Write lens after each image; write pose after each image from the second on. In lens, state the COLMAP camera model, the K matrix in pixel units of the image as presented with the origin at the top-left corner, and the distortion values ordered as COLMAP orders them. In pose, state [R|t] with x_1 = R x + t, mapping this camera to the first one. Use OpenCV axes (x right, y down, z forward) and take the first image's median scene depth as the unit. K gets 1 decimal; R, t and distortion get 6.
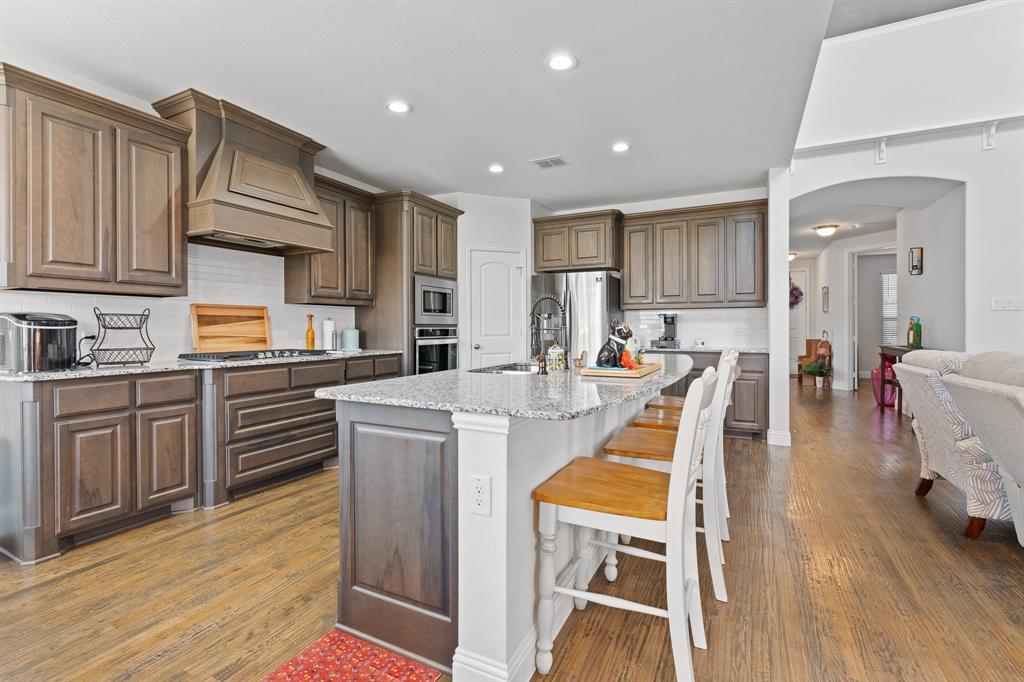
lens RADIAL K [[463.0, 0, 512.7], [0, 463.0, 333.9], [0, 0, 1]] dist [-0.005493, 0.001445]
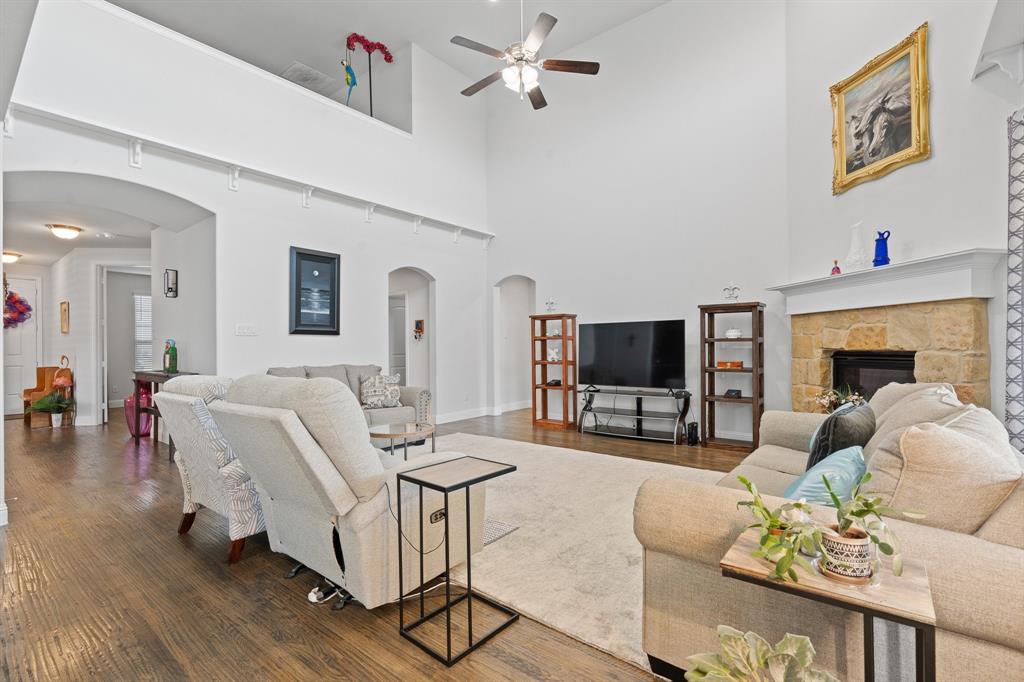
lens RADIAL K [[463.0, 0, 514.1], [0, 463.0, 340.6], [0, 0, 1]] dist [-0.005493, 0.001445]
pose [[0.203458, 0.013156, 0.978995, 0.065657], [0.022477, 0.999583, -0.018103, -0.002427], [-0.978826, 0.025688, 0.203077, 0.093820]]
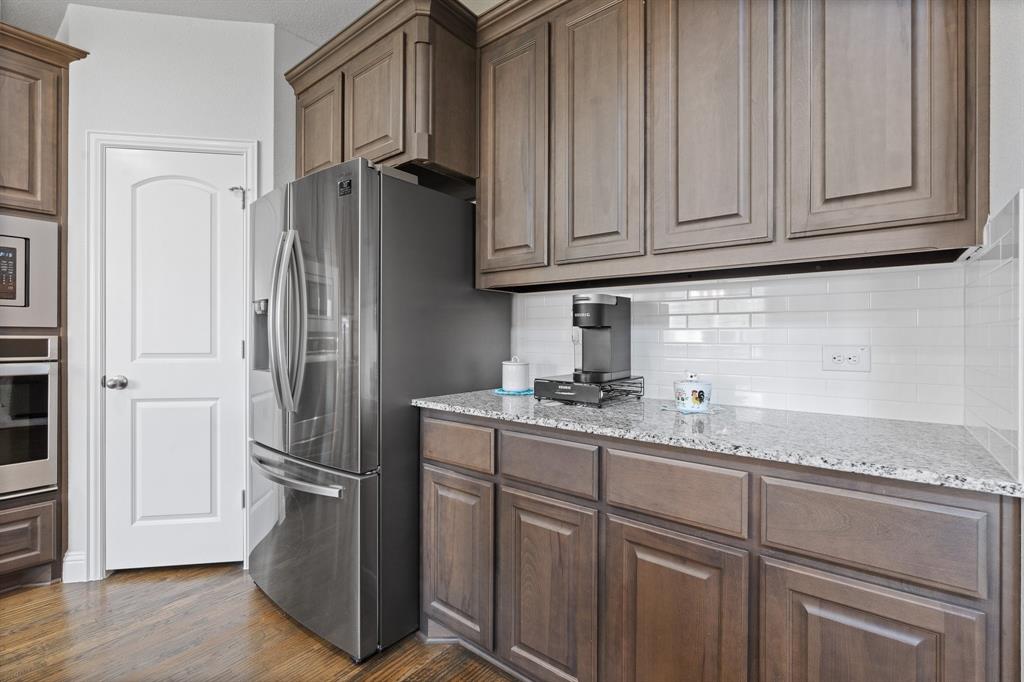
lens RADIAL K [[463.0, 0, 513.0], [0, 463.0, 336.5], [0, 0, 1]] dist [-0.005493, 0.001445]
pose [[0.978603, 0.006686, -0.205651, 0.248484], [-0.009874, 0.999846, -0.014478, -0.007603], [0.205523, 0.016199, 0.978518, 0.486261]]
